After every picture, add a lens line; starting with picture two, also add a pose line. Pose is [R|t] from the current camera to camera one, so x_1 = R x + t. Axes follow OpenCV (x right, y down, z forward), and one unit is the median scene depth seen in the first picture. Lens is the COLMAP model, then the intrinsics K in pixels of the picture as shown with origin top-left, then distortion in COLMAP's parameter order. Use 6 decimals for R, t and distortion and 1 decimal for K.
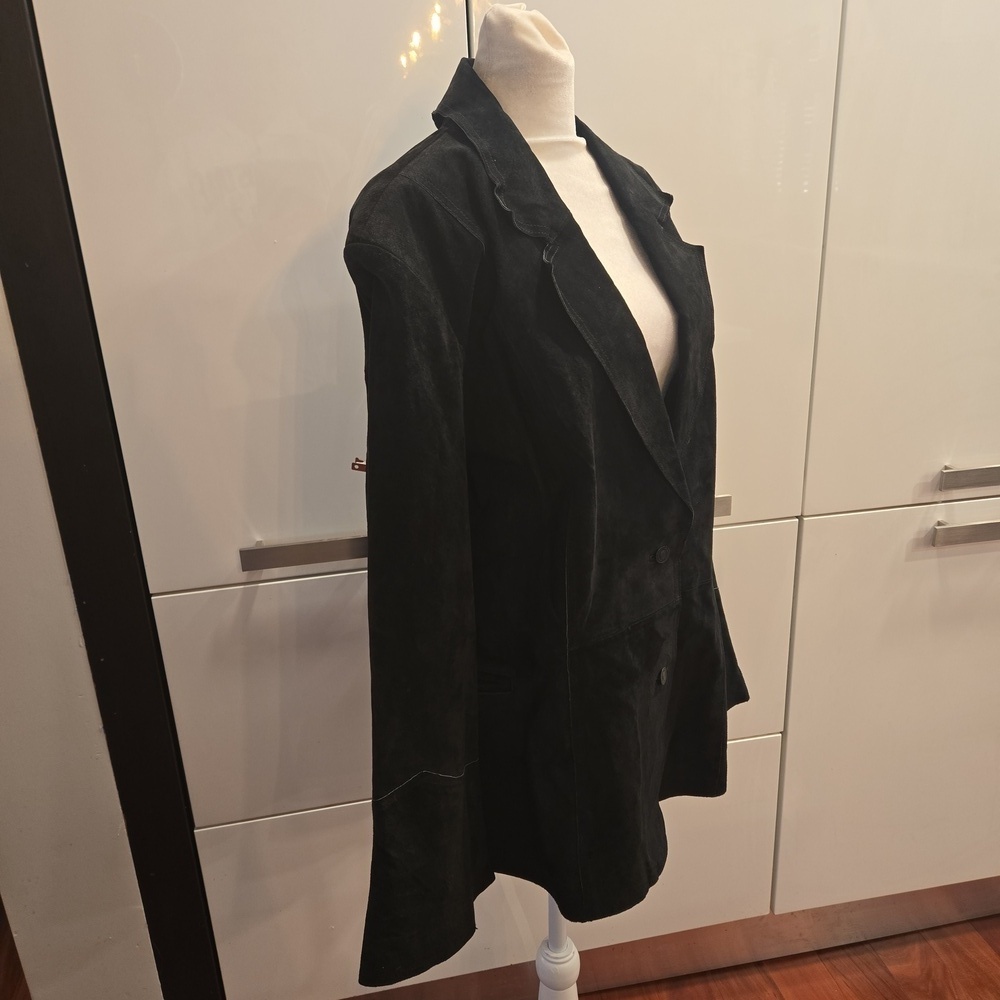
lens RADIAL K [[906.0, 0, 500.0], [0, 906.0, 500.0], [0, 0, 1]] dist [0.006507, -0.045091]
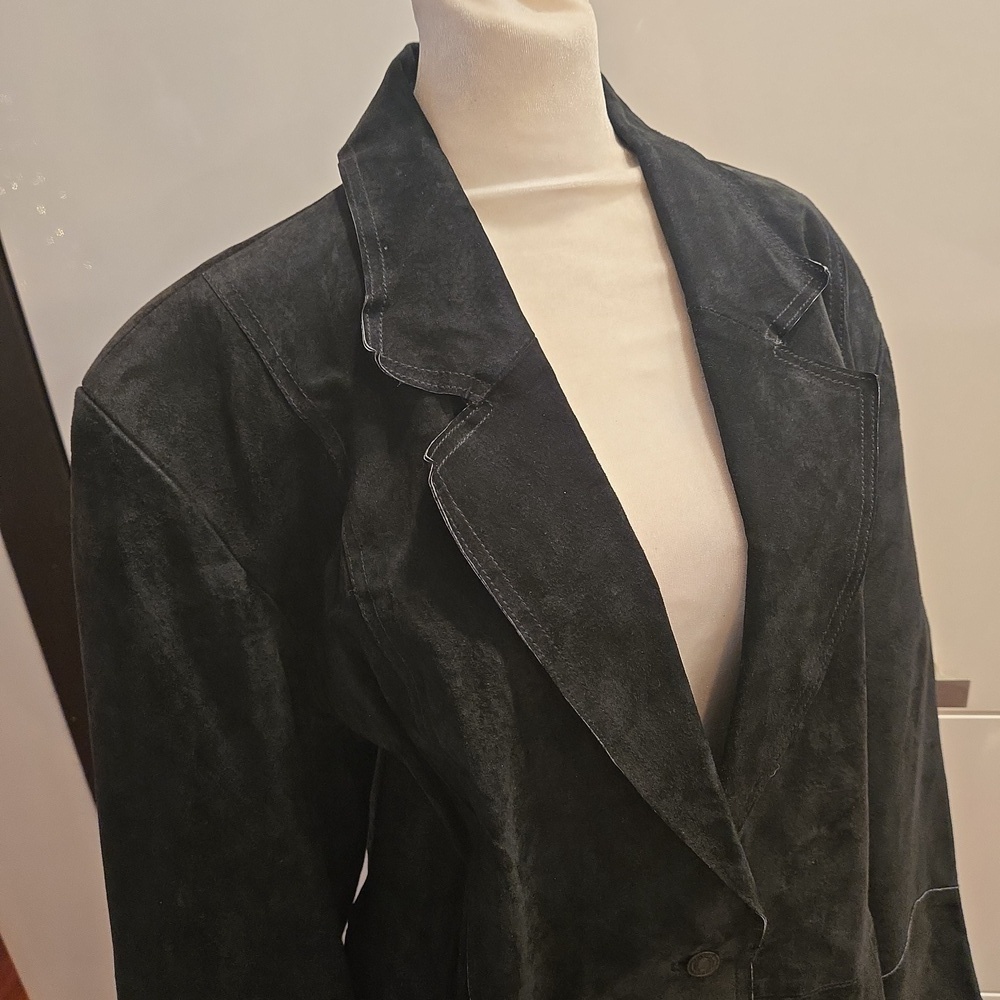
lens RADIAL K [[926.3, 0, 500.2], [0, 926.3, 570.6], [0, 0, 1]] dist [0.005386, -0.000311]
pose [[0.905013, 0.110315, -0.410830, 0.214915], [-0.069783, 0.991206, 0.112432, -0.179866], [0.419620, -0.073083, 0.904753, 0.373155]]
